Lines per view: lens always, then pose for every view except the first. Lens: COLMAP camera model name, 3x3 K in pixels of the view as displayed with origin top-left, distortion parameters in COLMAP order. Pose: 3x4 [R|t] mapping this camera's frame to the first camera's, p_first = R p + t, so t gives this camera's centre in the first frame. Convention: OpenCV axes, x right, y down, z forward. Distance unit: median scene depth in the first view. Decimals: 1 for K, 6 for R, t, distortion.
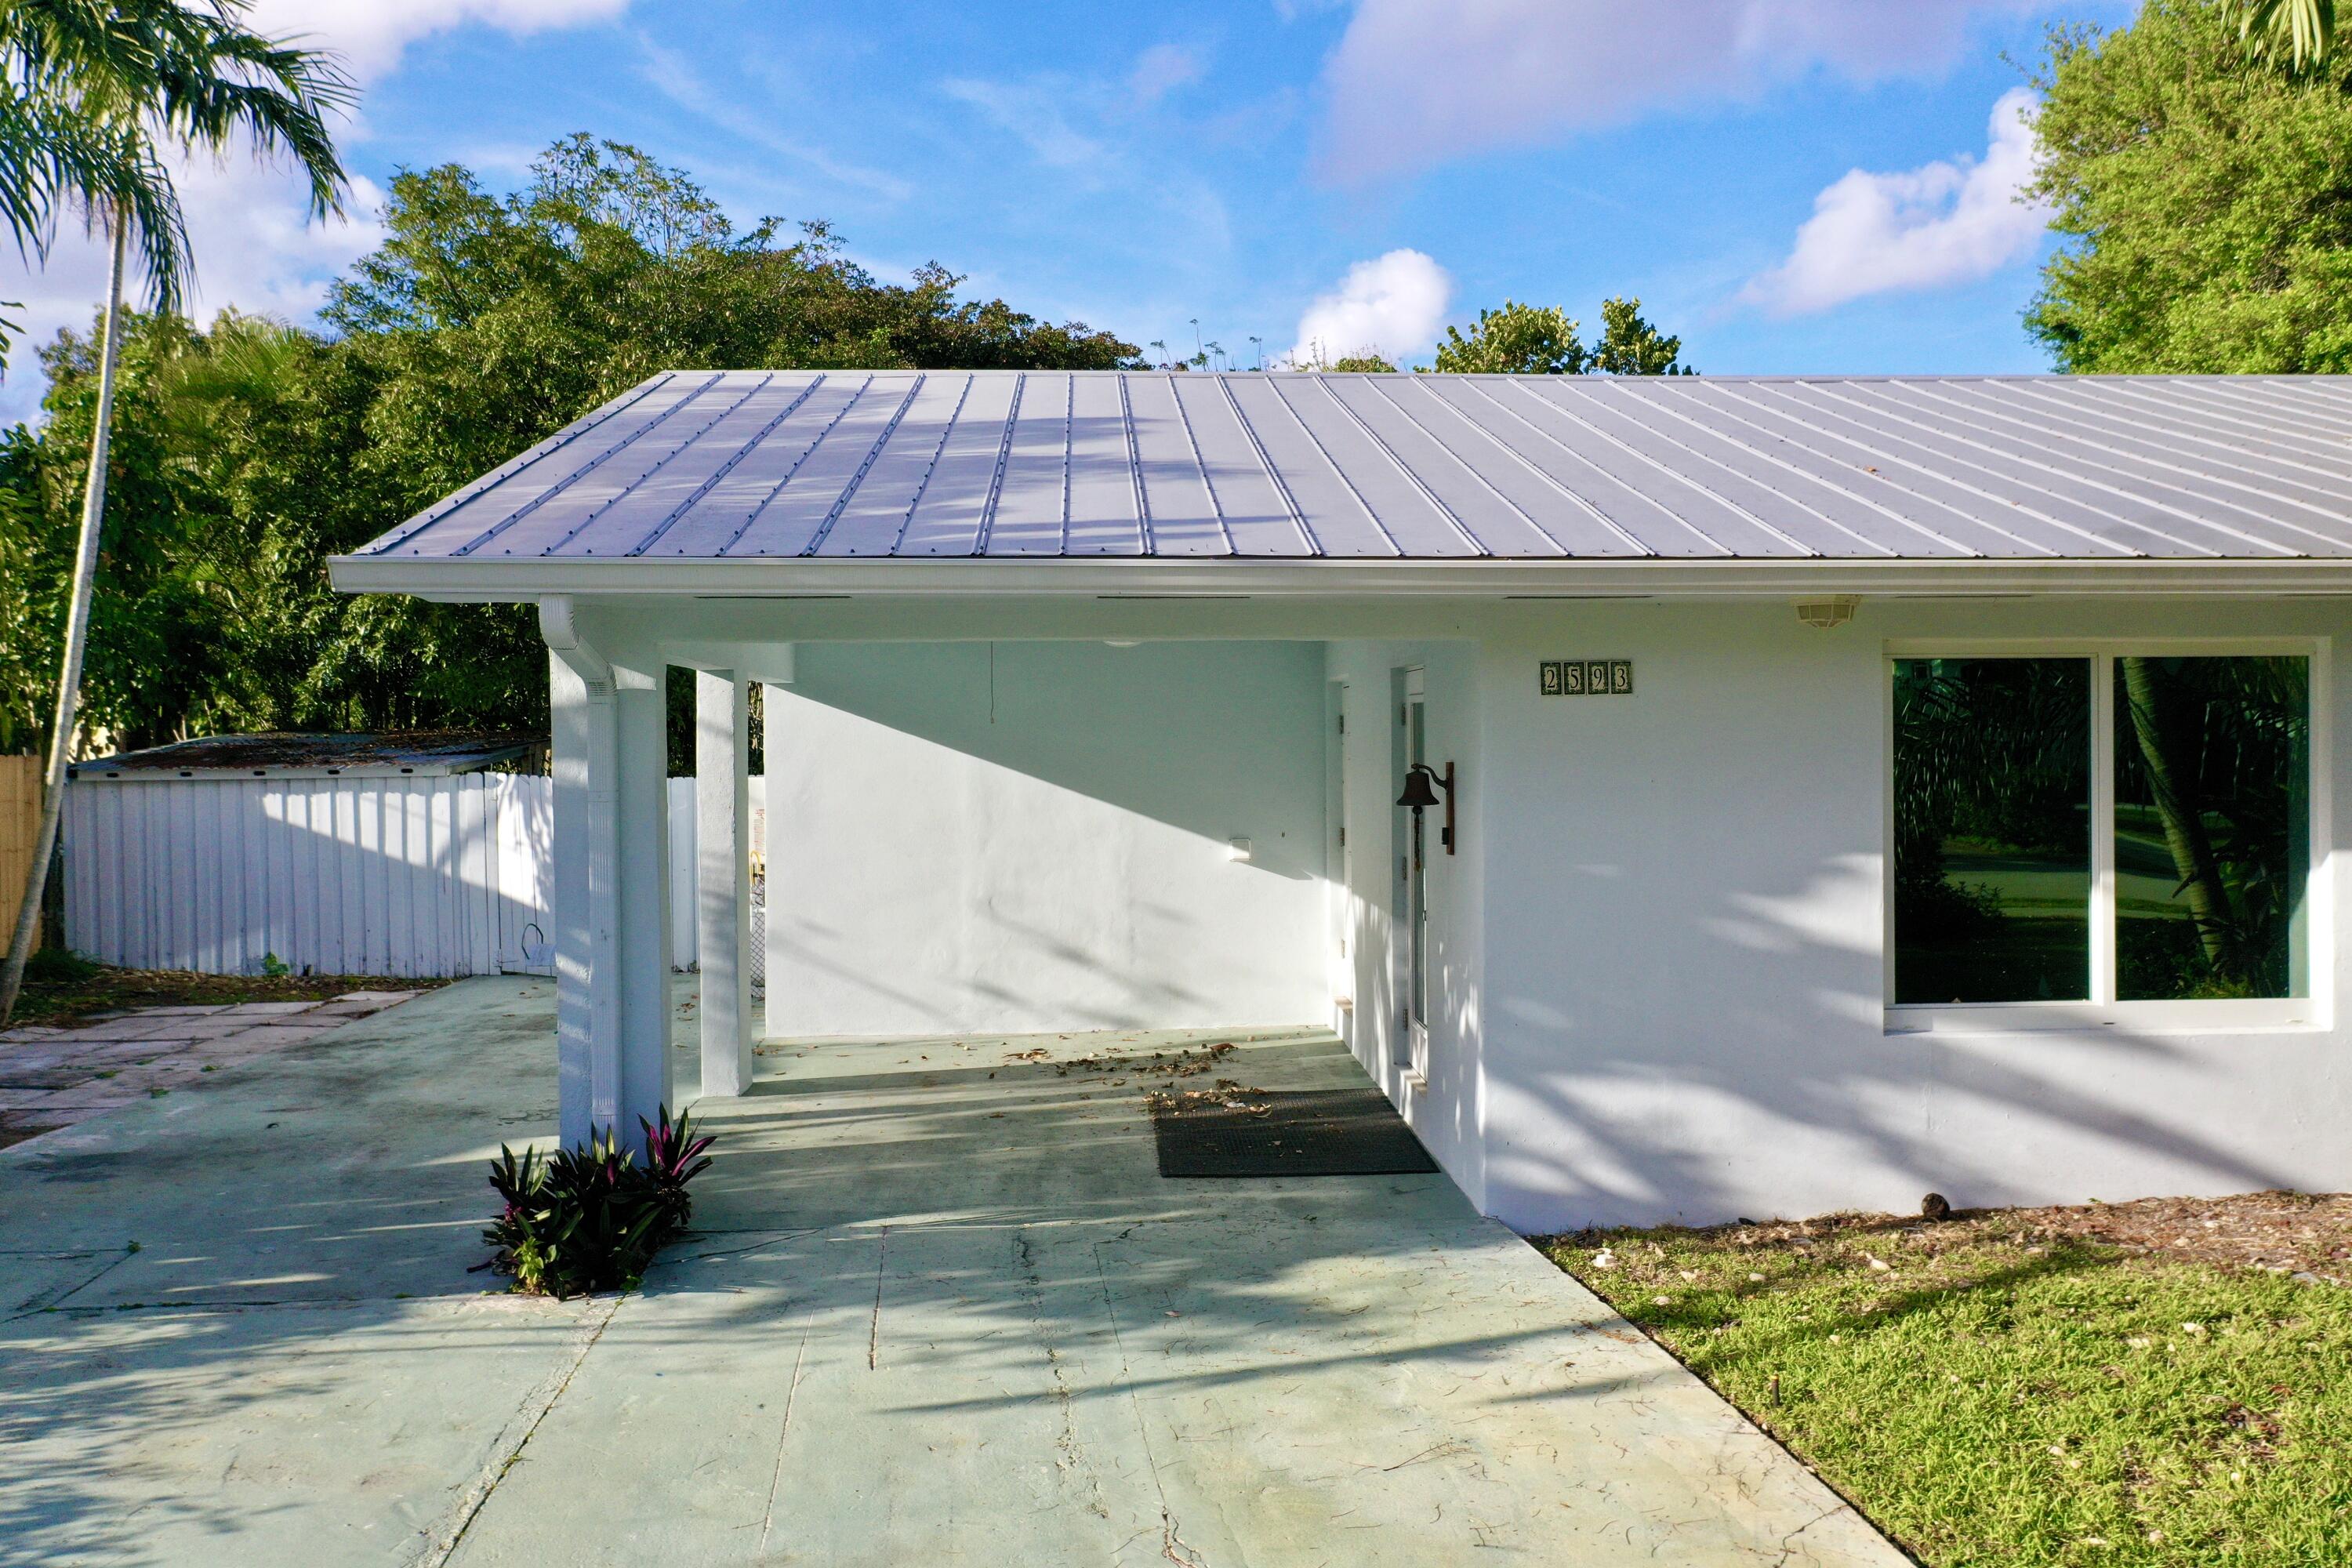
lens RADIAL K [[1853.2, 0, 1175.4], [0, 1853.2, 772.0], [0, 0, 1]] dist [-0.005955, -0.000294]
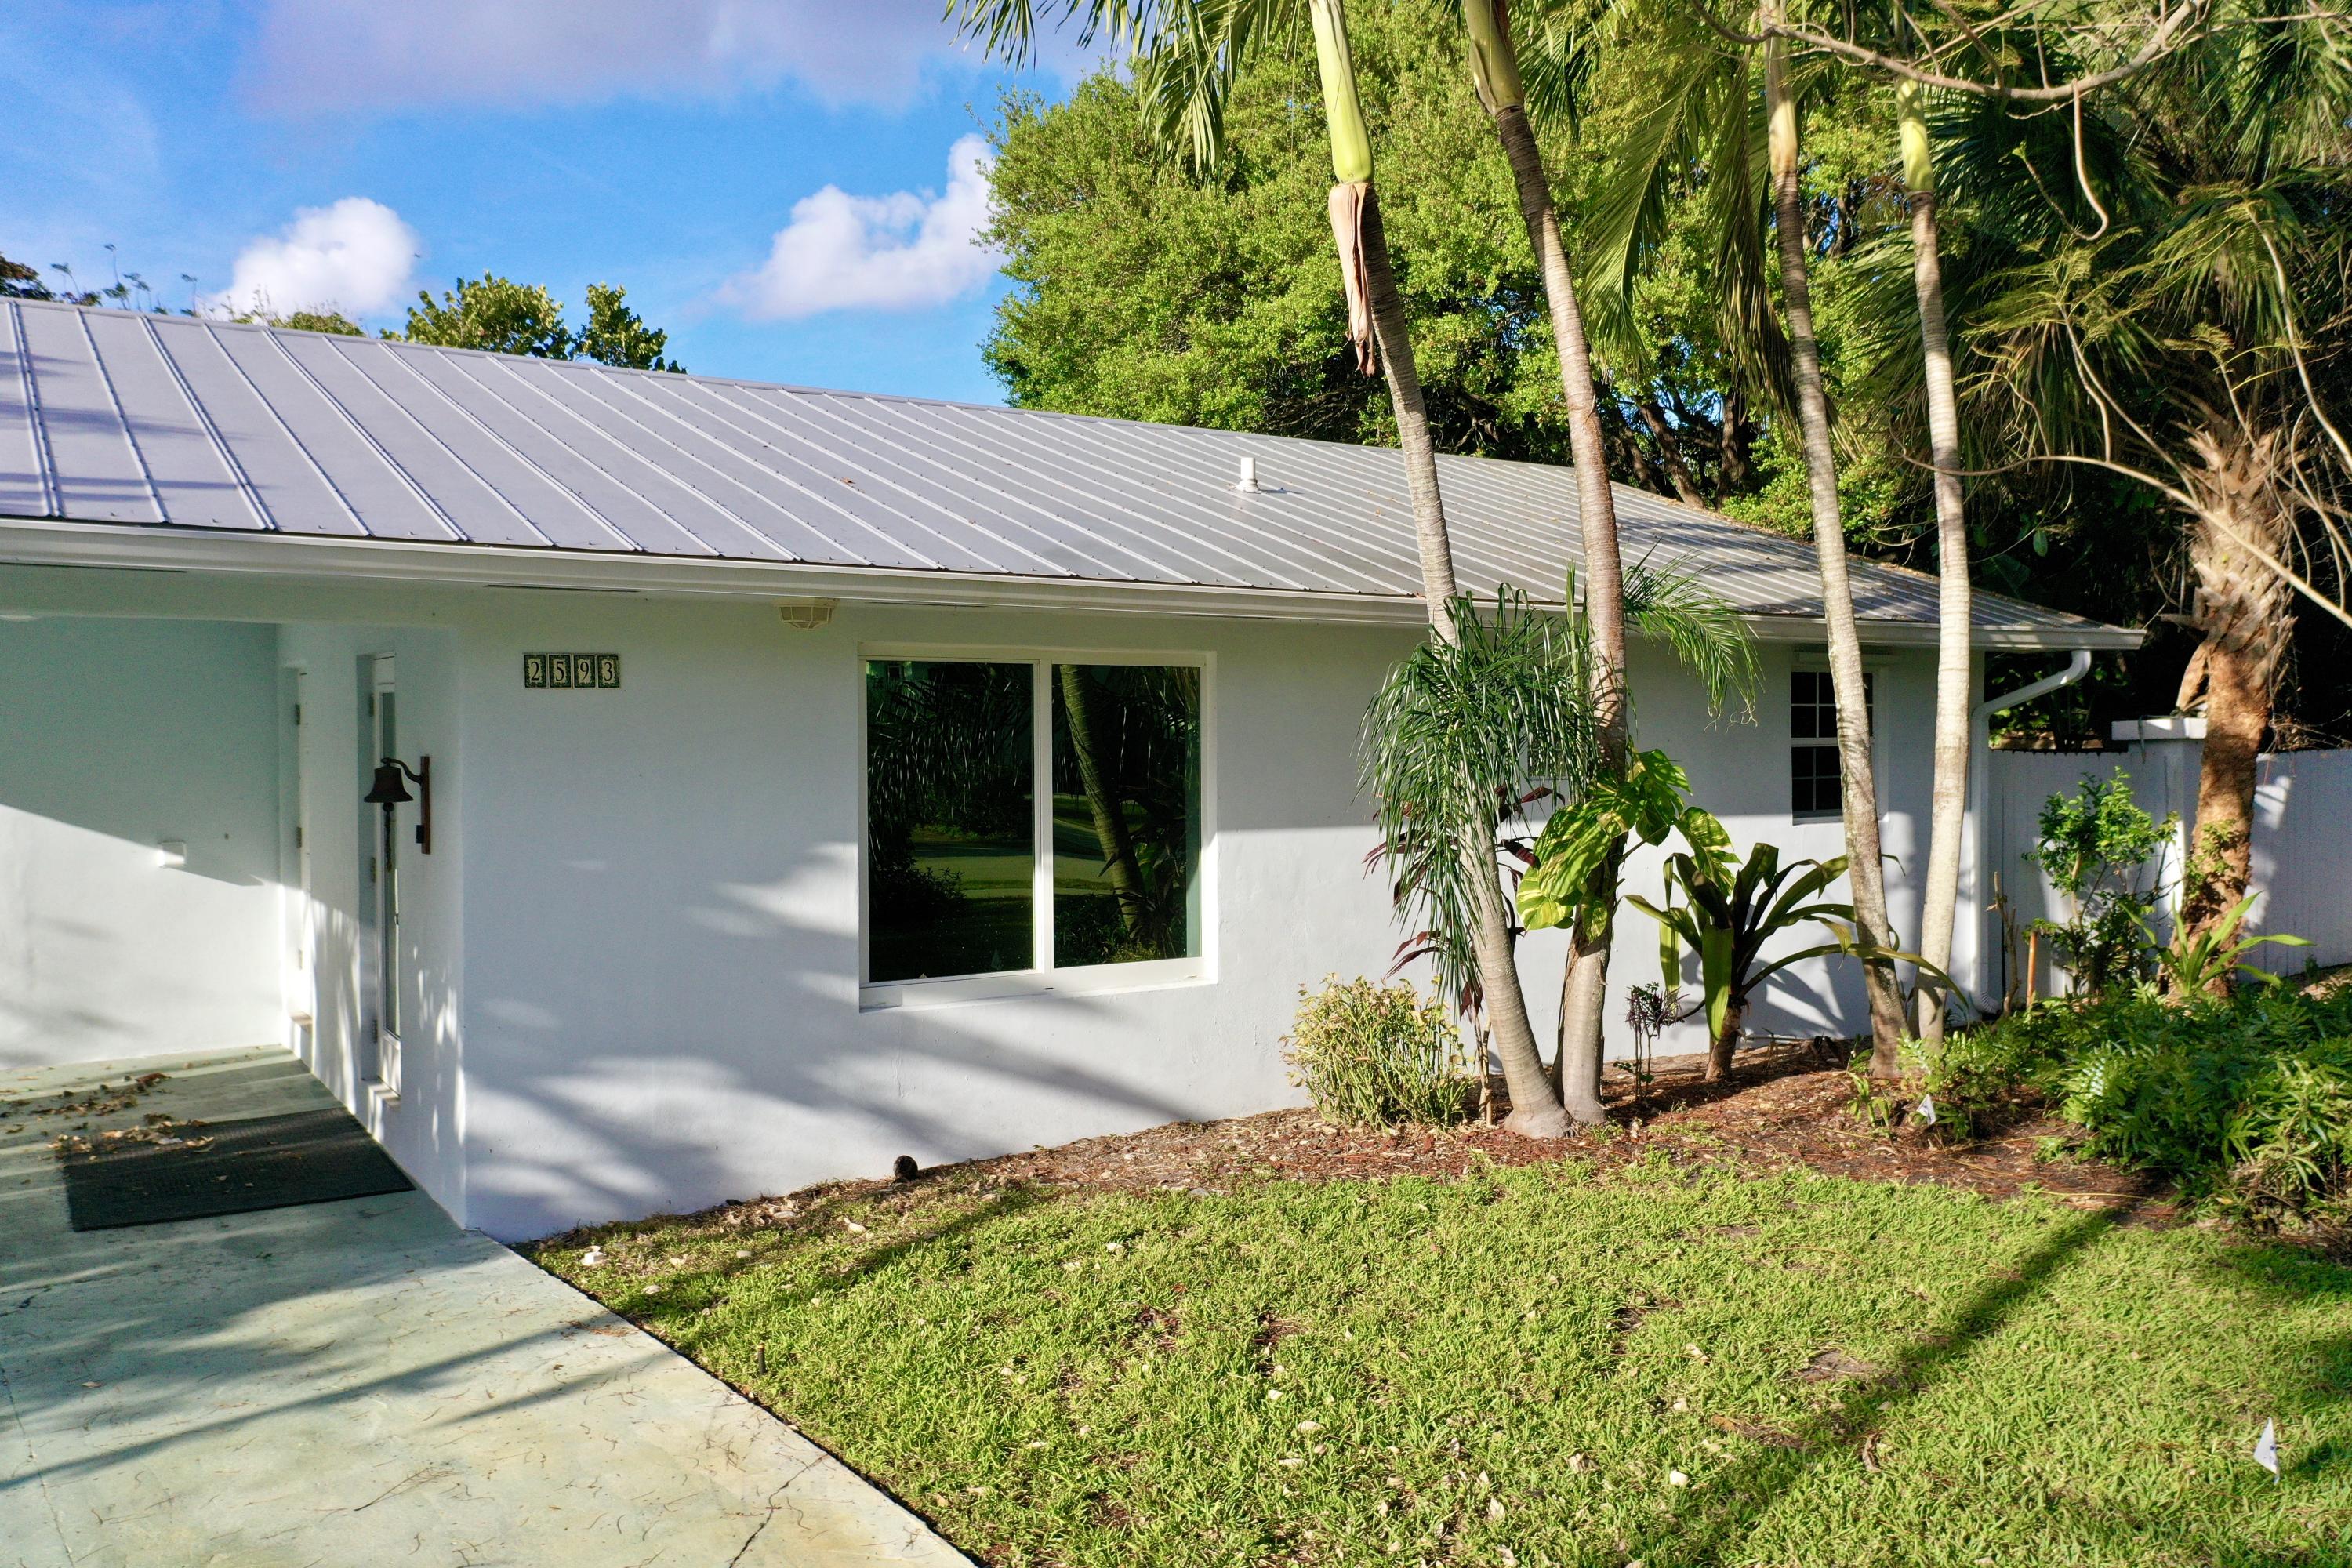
lens RADIAL K [[1853.2, 0, 1175.4], [0, 1853.2, 772.0], [0, 0, 1]] dist [-0.005955, -0.000294]
pose [[0.860980, -0.003098, 0.508629, -0.003210], [0.001470, 0.999992, 0.003601, -0.000008], [-0.508637, -0.002353, 0.860978, -0.011660]]
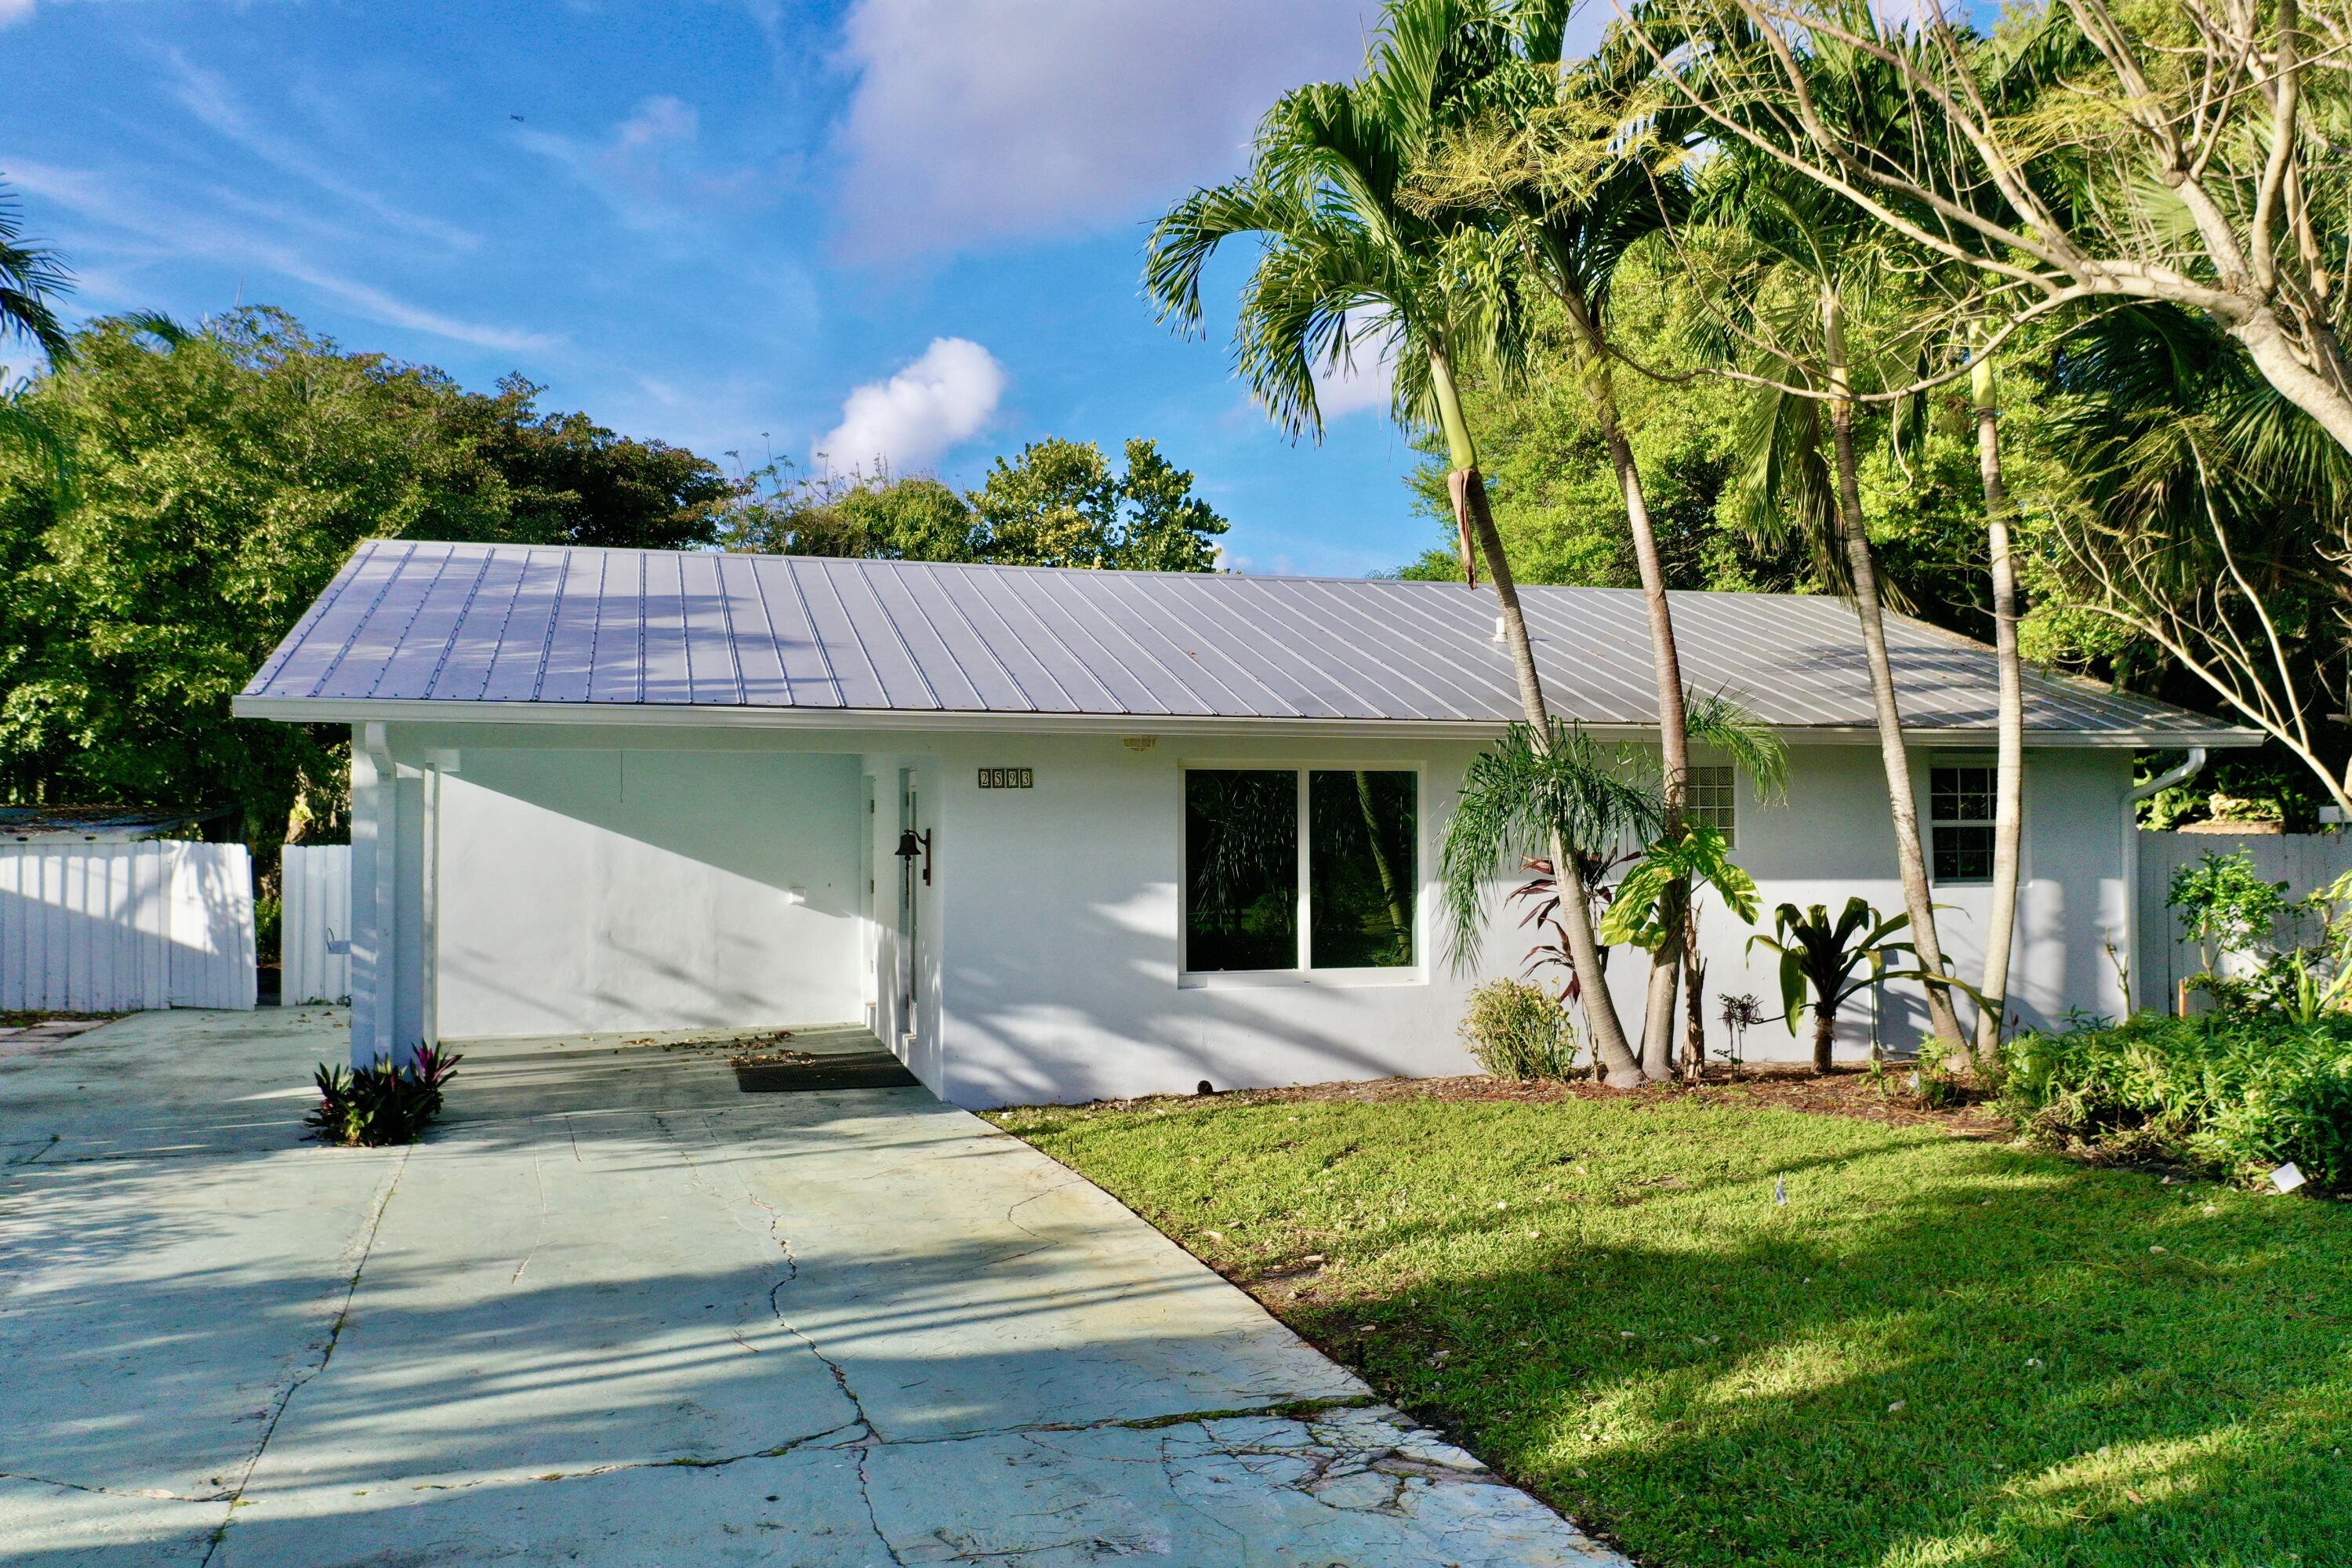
lens RADIAL K [[1853.2, 0, 1175.4], [0, 1853.2, 772.0], [0, 0, 1]] dist [-0.005955, -0.000294]
pose [[0.973148, 0.014112, 0.229746, -0.015951], [-0.003274, 0.998866, -0.047490, 0.022717], [-0.230156, 0.045462, 0.972091, -0.663389]]
